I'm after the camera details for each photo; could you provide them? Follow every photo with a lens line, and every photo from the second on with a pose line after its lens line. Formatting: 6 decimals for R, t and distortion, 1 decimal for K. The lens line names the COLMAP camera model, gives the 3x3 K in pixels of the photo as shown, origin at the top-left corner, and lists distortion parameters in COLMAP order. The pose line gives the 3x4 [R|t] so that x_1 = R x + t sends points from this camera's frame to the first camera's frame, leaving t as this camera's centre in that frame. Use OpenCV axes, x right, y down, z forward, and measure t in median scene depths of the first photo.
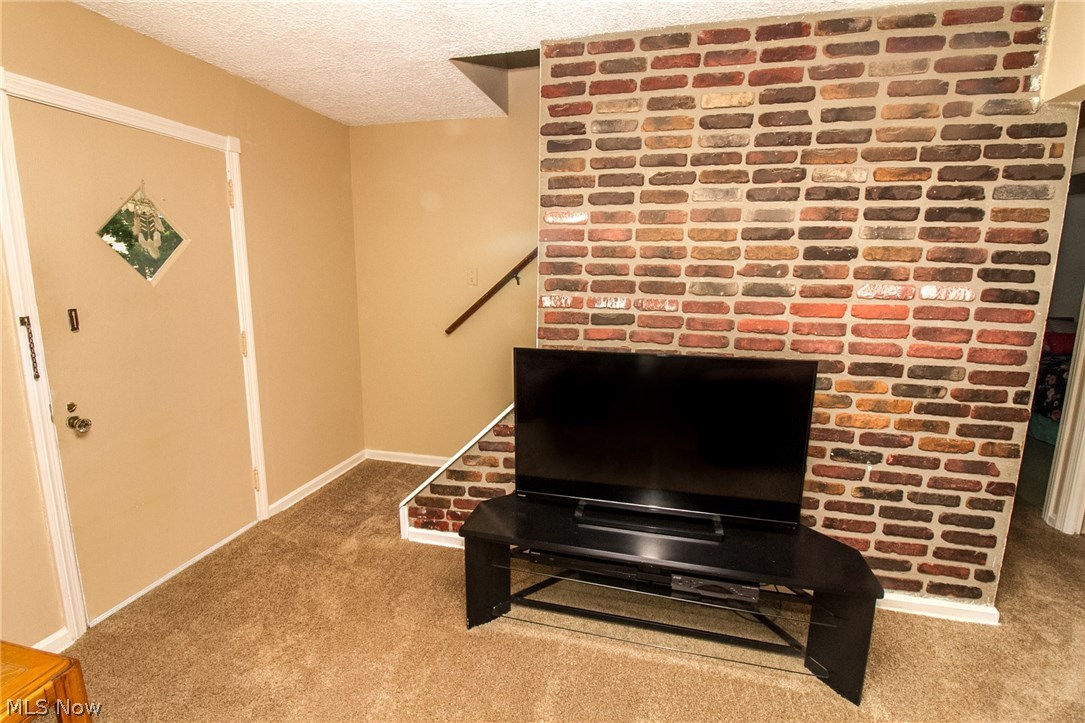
lens RADIAL K [[501.6, 0, 532.3], [0, 501.6, 356.2], [0, 0, 1]] dist [-0.007310, -0.008175]
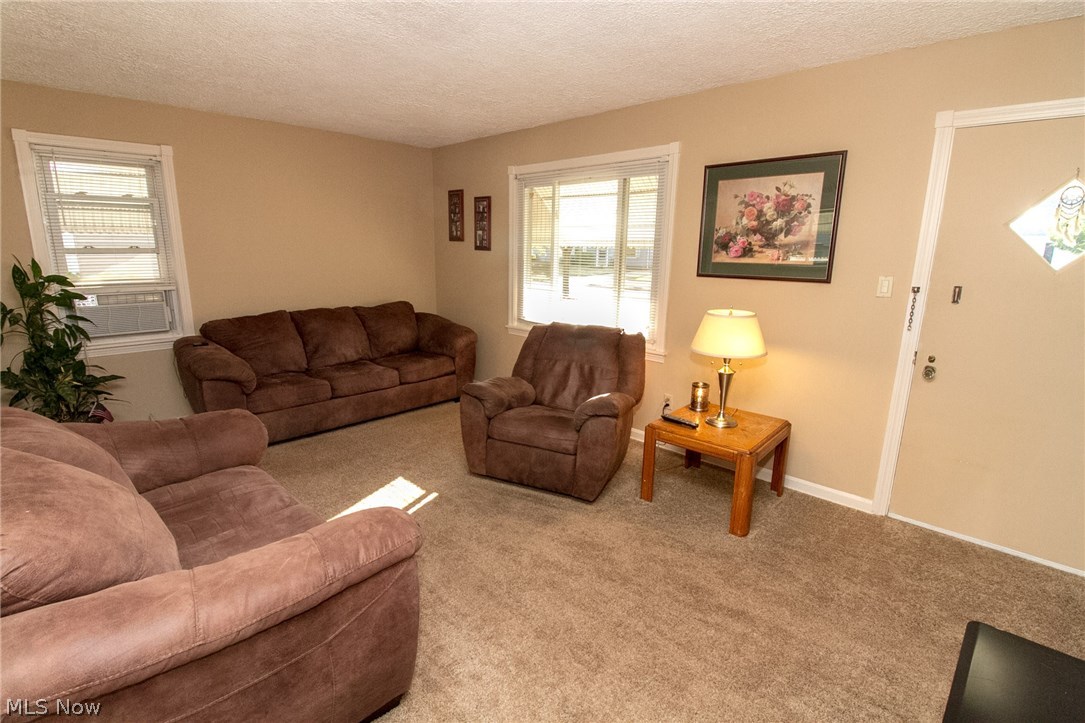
lens RADIAL K [[501.6, 0, 536.3], [0, 501.6, 358.9], [0, 0, 1]] dist [-0.007310, -0.008175]
pose [[-0.502892, 0.178464, -0.845725, 0.645162], [-0.159815, 0.942384, 0.293891, -0.105881], [0.849446, 0.282955, -0.445396, 0.611975]]
